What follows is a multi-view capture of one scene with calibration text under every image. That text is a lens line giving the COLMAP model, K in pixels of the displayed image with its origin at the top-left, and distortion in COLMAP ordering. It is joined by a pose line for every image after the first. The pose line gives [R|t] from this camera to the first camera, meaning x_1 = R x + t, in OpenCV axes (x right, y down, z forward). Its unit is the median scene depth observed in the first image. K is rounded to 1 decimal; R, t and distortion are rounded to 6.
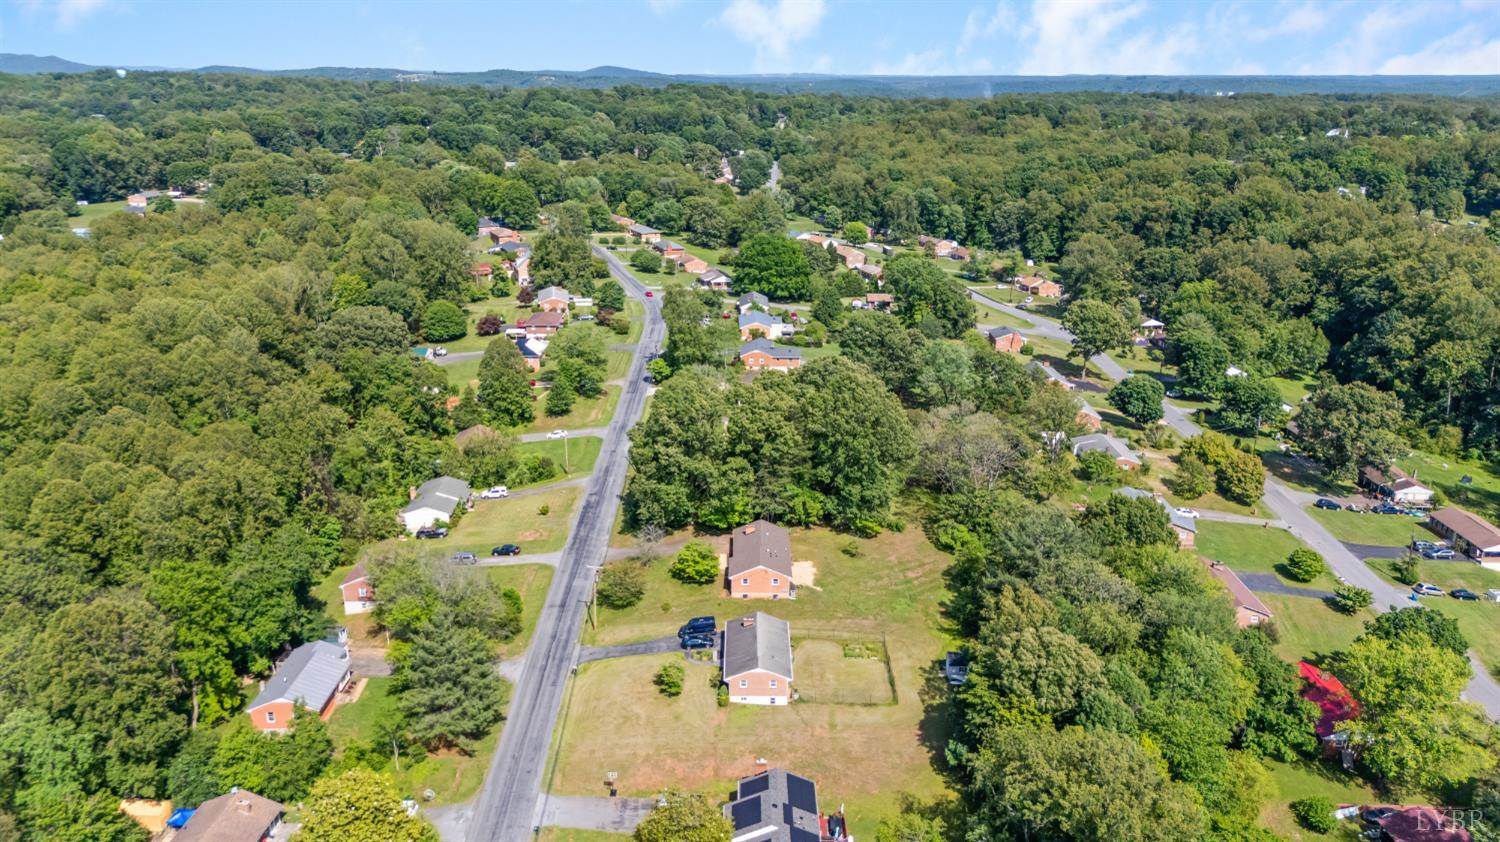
lens RADIAL K [[1104.9, 0, 750.0], [0, 1104.9, 421.0], [0, 0, 1]] dist [0.085457, -0.109652]
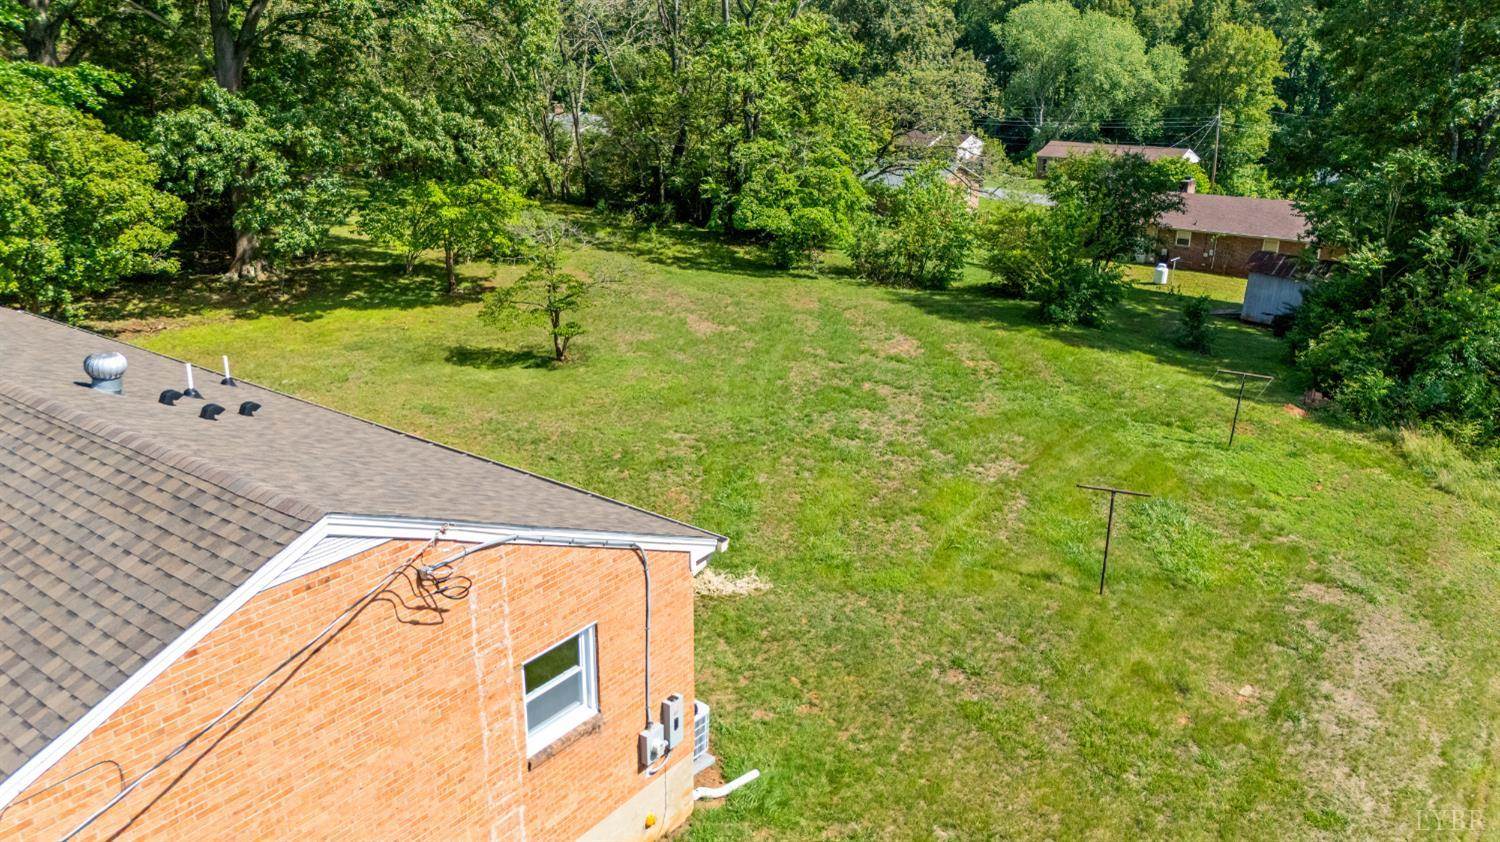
lens RADIAL K [[1104.9, 0, 750.0], [0, 1104.9, 421.0], [0, 0, 1]] dist [0.085457, -0.109652]
pose [[0.607446, -0.270095, 0.747033, -0.008334], [0.241566, 0.958691, 0.150193, 0.076099], [-0.756740, 0.089224, 0.647598, 0.589957]]
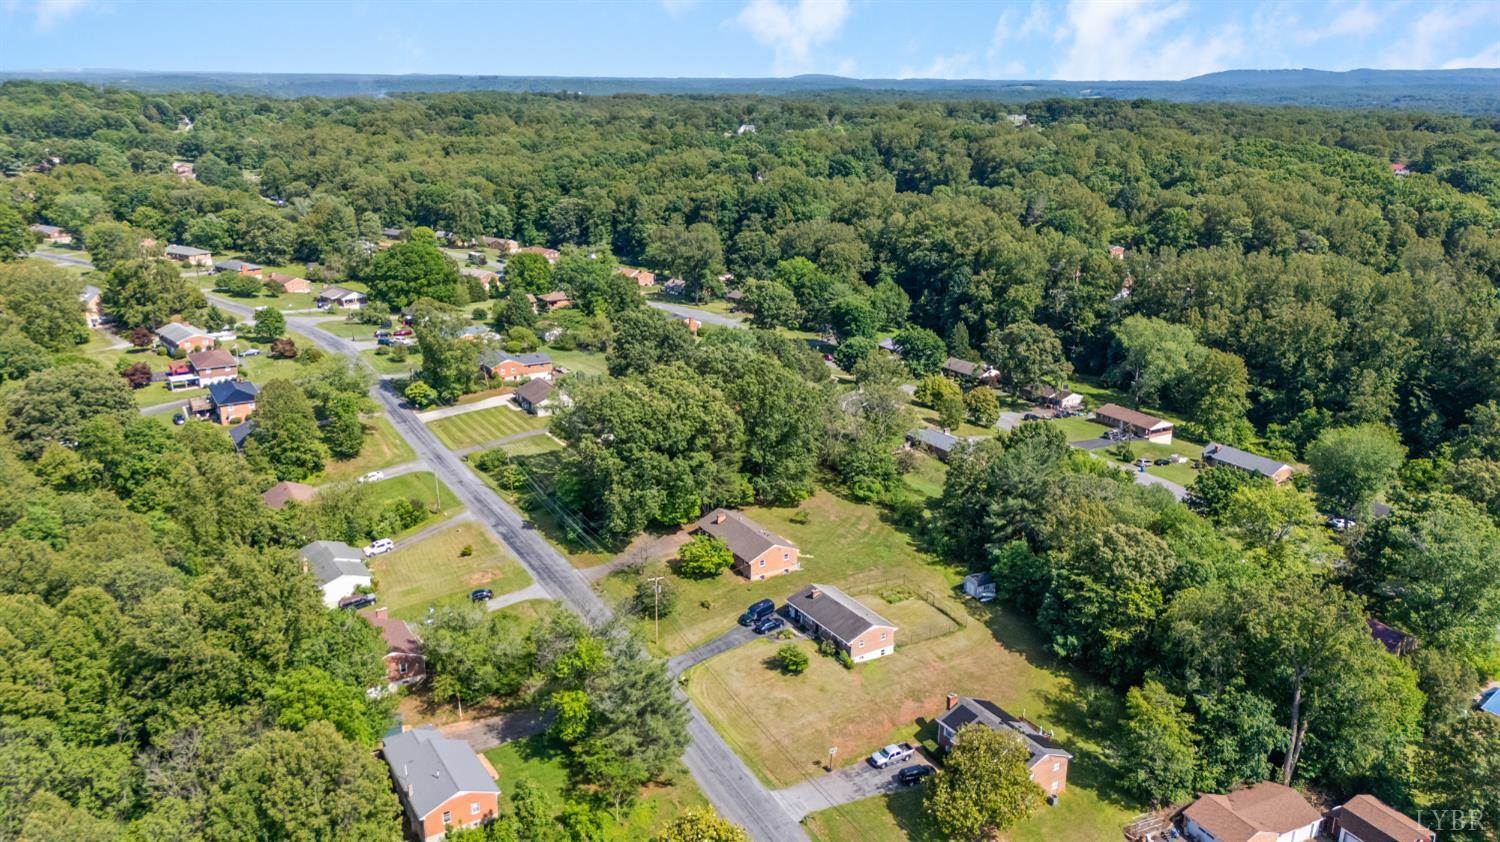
lens RADIAL K [[1104.9, 0, 750.0], [0, 1104.9, 421.0], [0, 0, 1]] dist [0.085457, -0.109652]
pose [[0.847514, -0.155865, 0.507372, -0.326140], [0.155459, 0.986884, 0.043491, -0.021505], [-0.507497, 0.042017, 0.860629, 0.063223]]
